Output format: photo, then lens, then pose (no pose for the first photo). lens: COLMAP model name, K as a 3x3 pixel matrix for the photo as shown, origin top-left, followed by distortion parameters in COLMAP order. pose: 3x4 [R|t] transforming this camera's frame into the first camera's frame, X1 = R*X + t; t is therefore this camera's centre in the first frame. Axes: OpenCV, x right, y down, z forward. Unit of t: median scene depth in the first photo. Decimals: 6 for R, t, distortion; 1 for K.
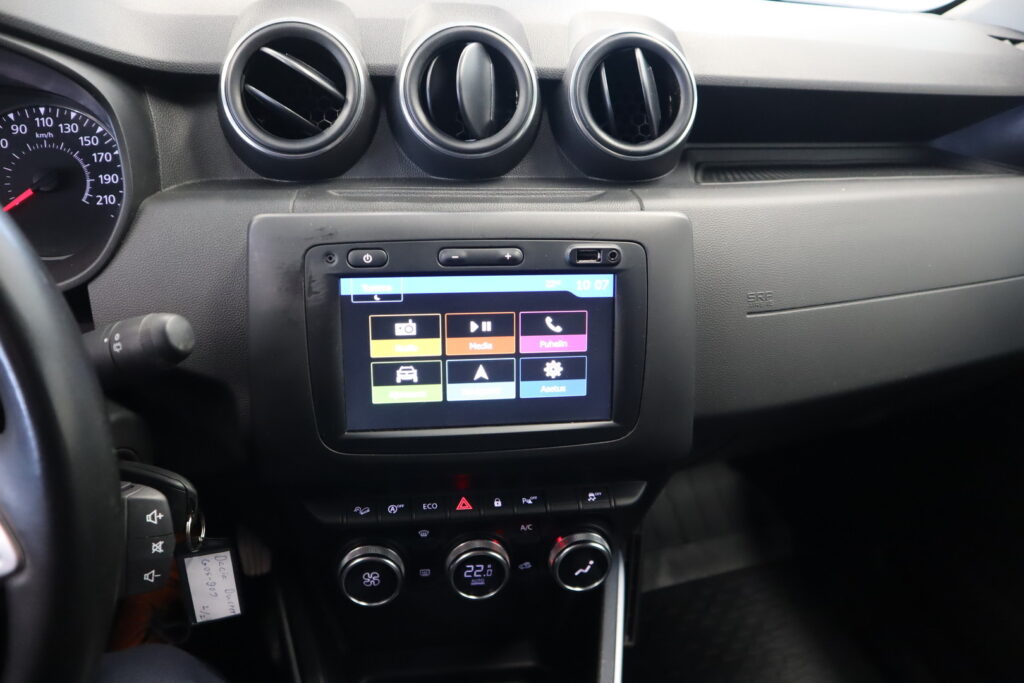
lens RADIAL K [[724.8, 0, 512.0], [0, 724.8, 341.5], [0, 0, 1]] dist [-0.107565, 0.025139]
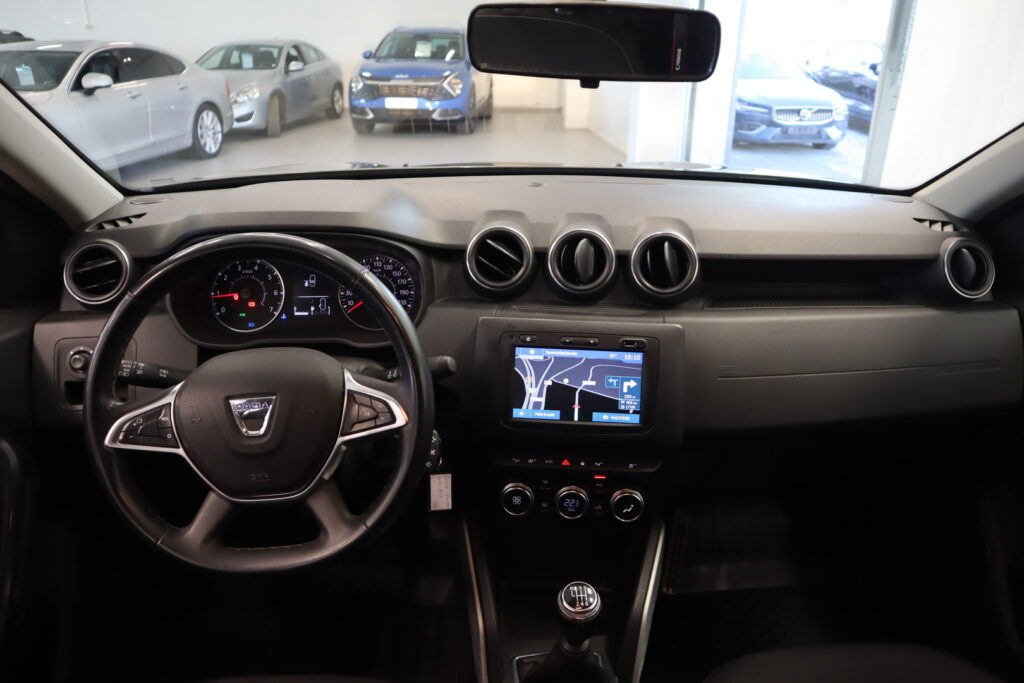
lens RADIAL K [[724.8, 0, 512.0], [0, 724.8, 341.5], [0, 0, 1]] dist [-0.107565, 0.025139]
pose [[0.976206, 0.053231, -0.210208, 0.194376], [-0.076895, 0.991383, -0.106051, 0.117241], [0.202752, 0.119691, 0.971888, -1.040120]]
